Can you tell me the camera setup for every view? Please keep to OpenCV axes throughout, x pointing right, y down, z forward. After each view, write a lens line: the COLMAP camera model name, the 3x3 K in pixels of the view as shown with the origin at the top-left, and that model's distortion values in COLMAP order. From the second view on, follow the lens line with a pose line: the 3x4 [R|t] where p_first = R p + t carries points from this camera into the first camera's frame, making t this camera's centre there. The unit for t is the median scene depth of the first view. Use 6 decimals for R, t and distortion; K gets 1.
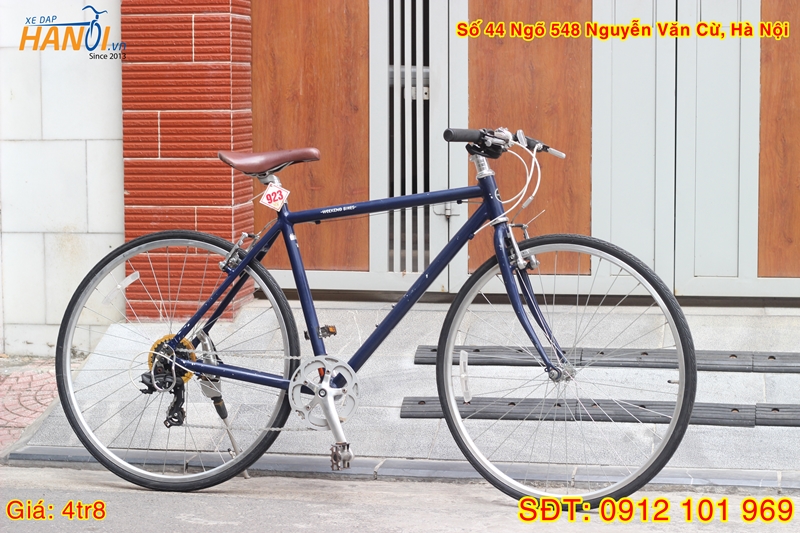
lens RADIAL K [[1865.8, 0, 400.0], [0, 1865.8, 266.5], [0, 0, 1]] dist [-0.109722, -0.087604]
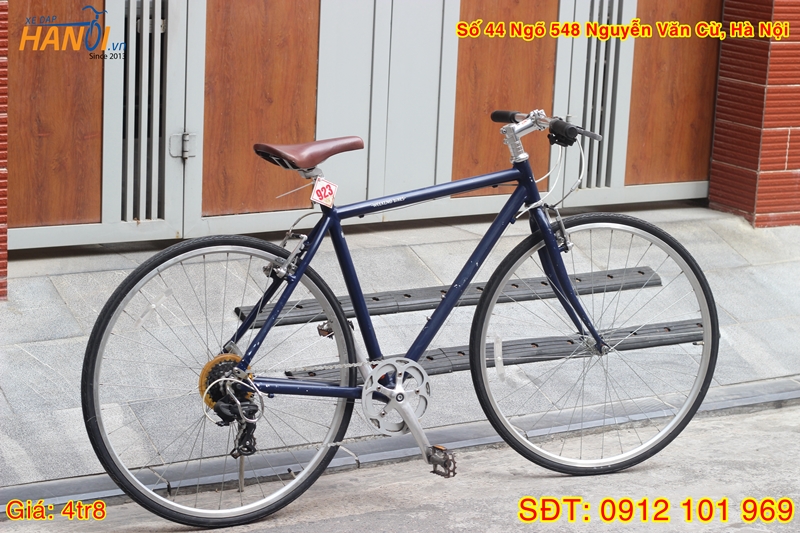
lens RADIAL K [[1865.8, 0, 400.0], [0, 1865.8, 266.5], [0, 0, 1]] dist [-0.109722, -0.087604]
pose [[0.738410, -0.109193, 0.665453, -0.527058], [0.016671, 0.989458, 0.143859, -0.106839], [-0.674146, -0.095133, 0.732446, 0.242924]]
